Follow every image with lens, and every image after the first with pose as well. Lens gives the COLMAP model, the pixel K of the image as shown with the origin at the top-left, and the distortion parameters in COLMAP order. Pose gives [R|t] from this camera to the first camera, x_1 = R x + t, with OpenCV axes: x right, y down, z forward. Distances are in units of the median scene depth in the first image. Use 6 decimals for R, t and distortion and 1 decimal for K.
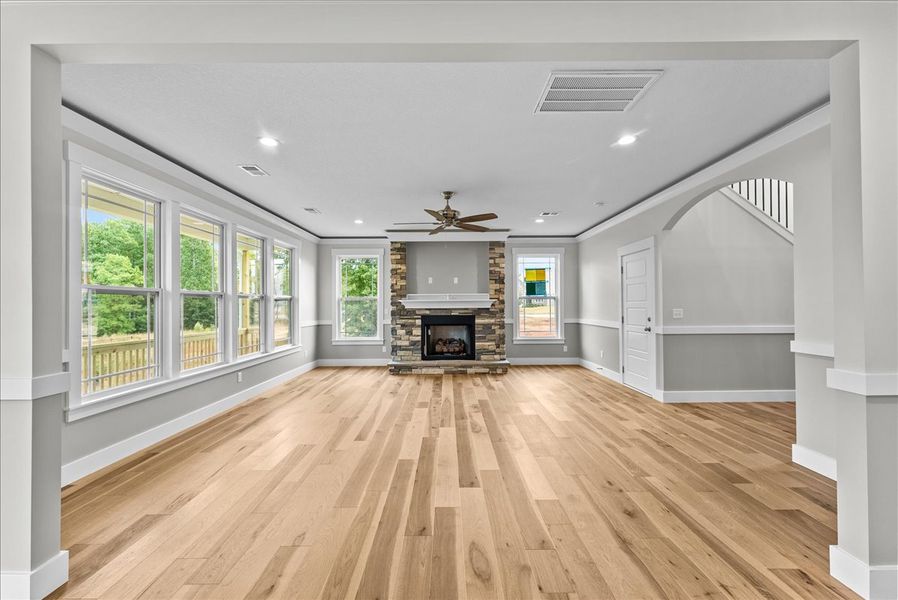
lens RADIAL K [[361.8, 0, 451.1], [0, 361.8, 301.9], [0, 0, 1]] dist [0.000145, -0.000054]
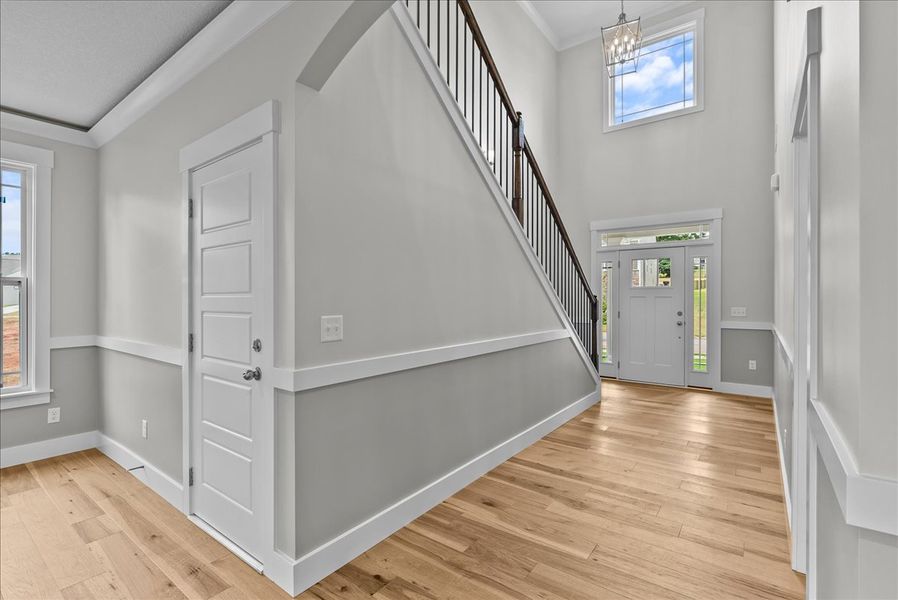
lens RADIAL K [[407.5, 0, 449.0], [0, 407.5, 300.0], [0, 0, 1]] dist [-0.002664, -0.000495]
pose [[0.609190, 0.008977, 0.792974, 0.307331], [-0.011264, 0.999933, -0.002667, 0.003579], [-0.792945, -0.007307, 0.609250, 0.542163]]
